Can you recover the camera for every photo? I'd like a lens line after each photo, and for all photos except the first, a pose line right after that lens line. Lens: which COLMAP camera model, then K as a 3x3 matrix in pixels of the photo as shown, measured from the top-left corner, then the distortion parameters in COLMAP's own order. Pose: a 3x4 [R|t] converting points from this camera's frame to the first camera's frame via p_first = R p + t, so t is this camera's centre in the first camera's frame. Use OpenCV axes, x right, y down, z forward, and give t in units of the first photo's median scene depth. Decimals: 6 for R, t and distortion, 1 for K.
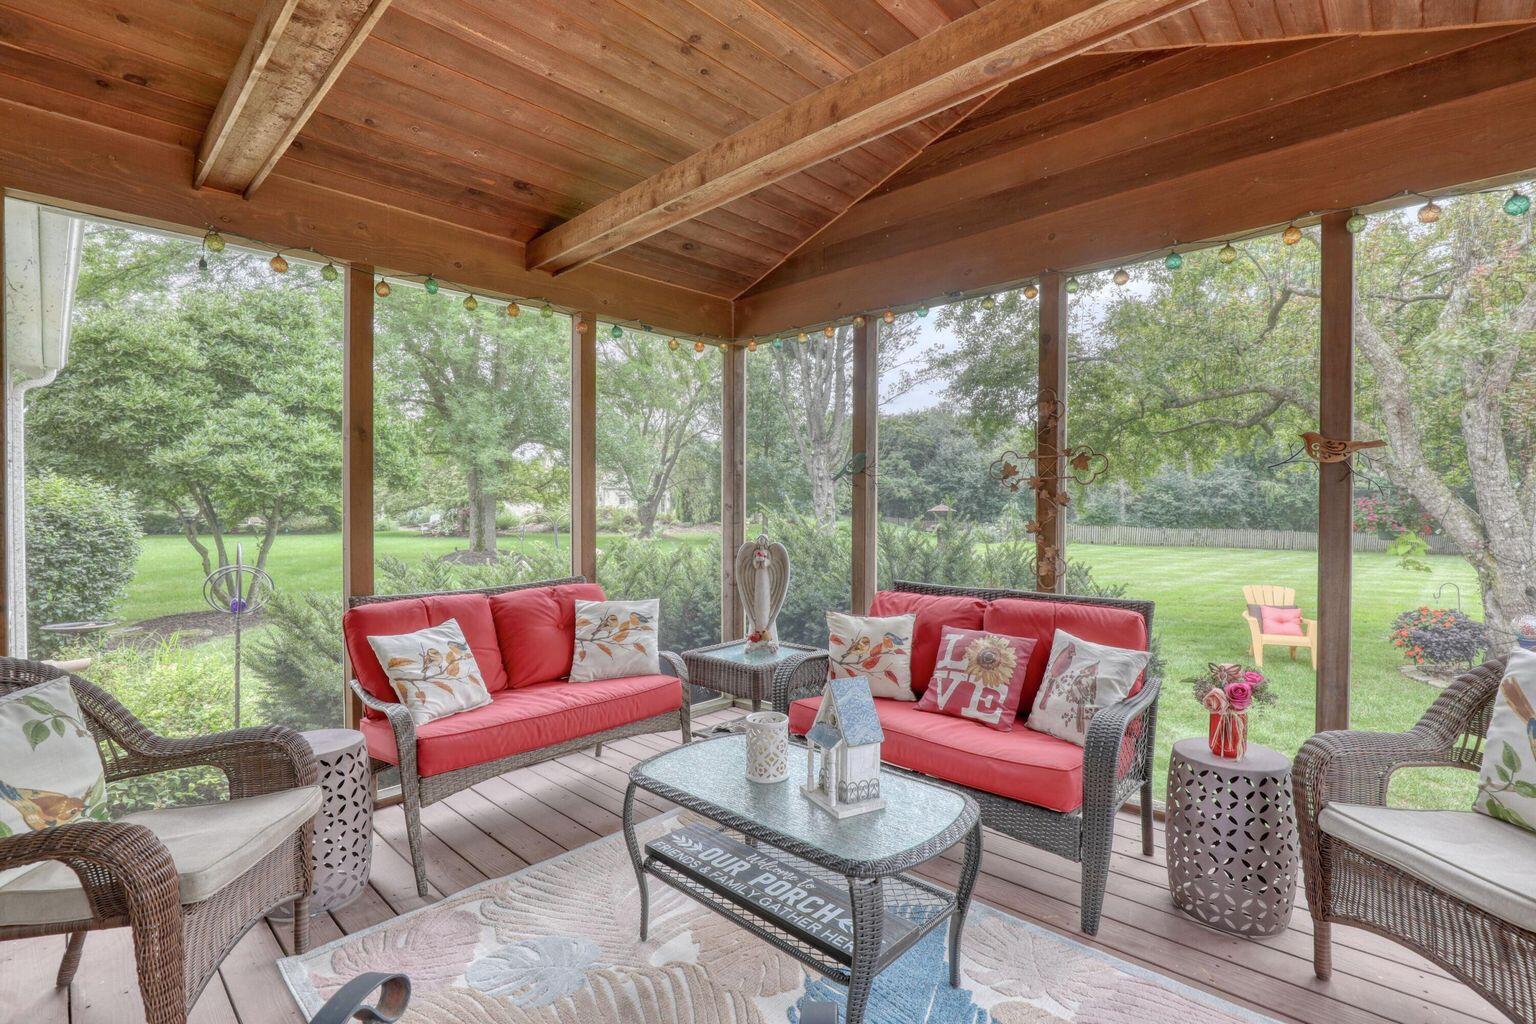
lens RADIAL K [[712.8, 0, 787.2], [0, 712.8, 508.2], [0, 0, 1]] dist [-0.031216, 0.006466]
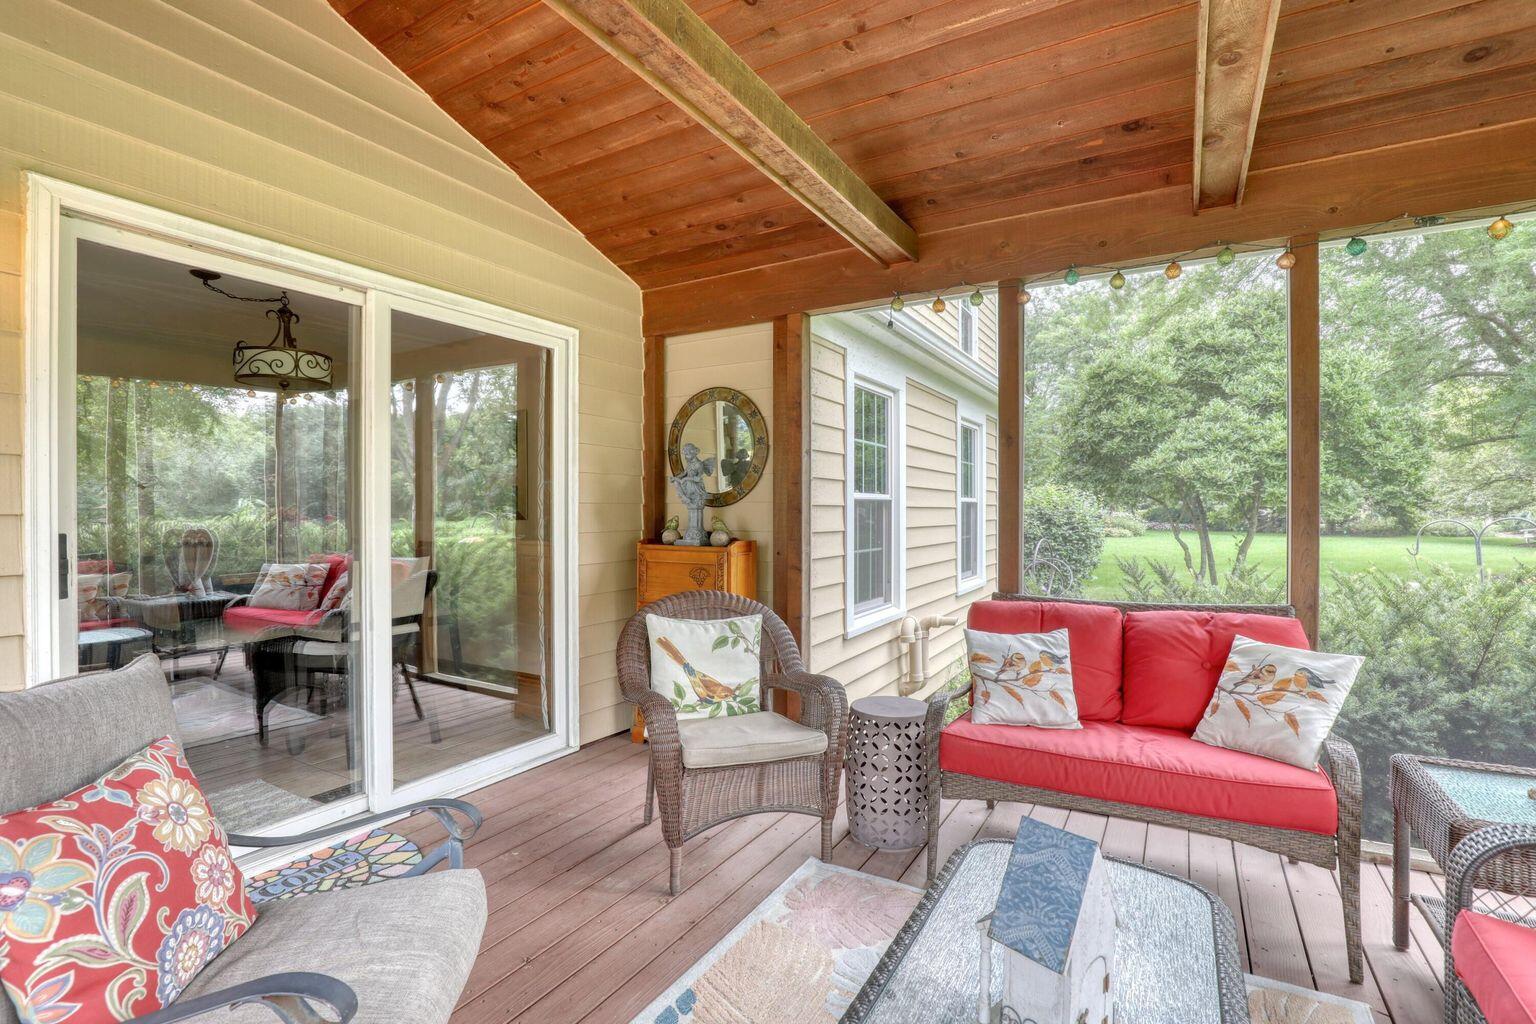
lens RADIAL K [[712.8, 0, 787.2], [0, 712.8, 508.2], [0, 0, 1]] dist [-0.031216, 0.006466]
pose [[0.224521, 0.003613, -0.974462, 0.315757], [-0.002794, 0.999991, 0.003064, -0.004516], [0.974465, 0.002035, 0.224530, 0.378419]]
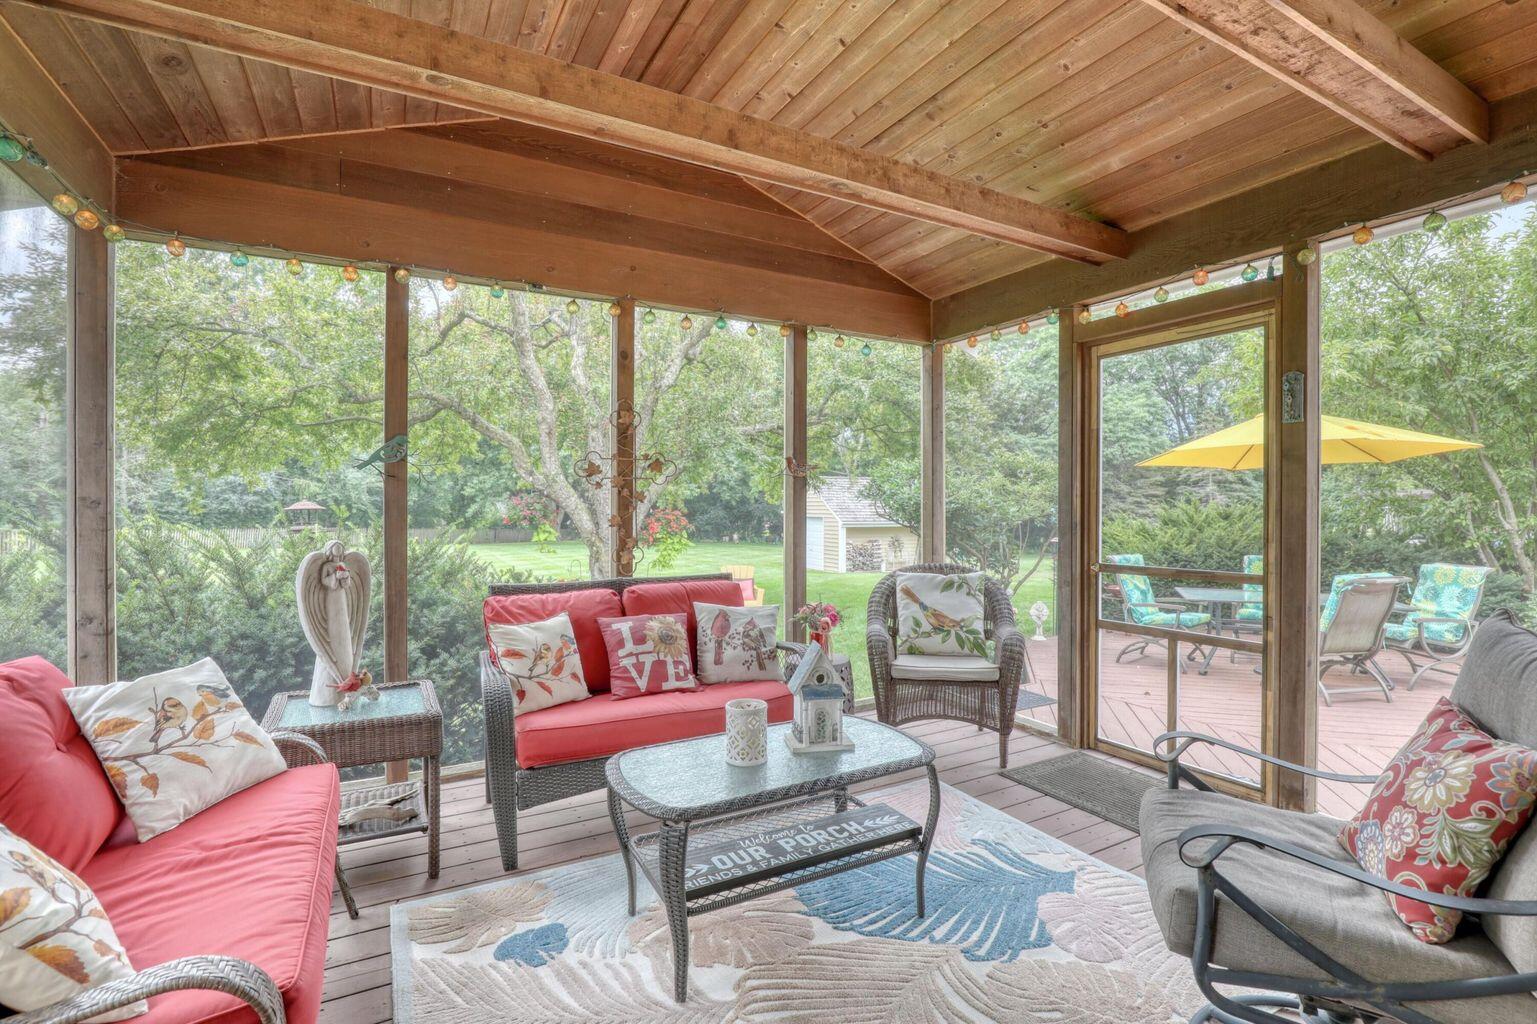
lens RADIAL K [[713.2, 0, 787.7], [0, 713.2, 508.2], [0, 0, 1]] dist [-0.031216, 0.006466]
pose [[0.312458, -0.004861, 0.949919, -0.602181], [0.002711, 0.999987, 0.004226, 0.001778], [-0.949928, 0.001255, 0.312467, 0.371320]]
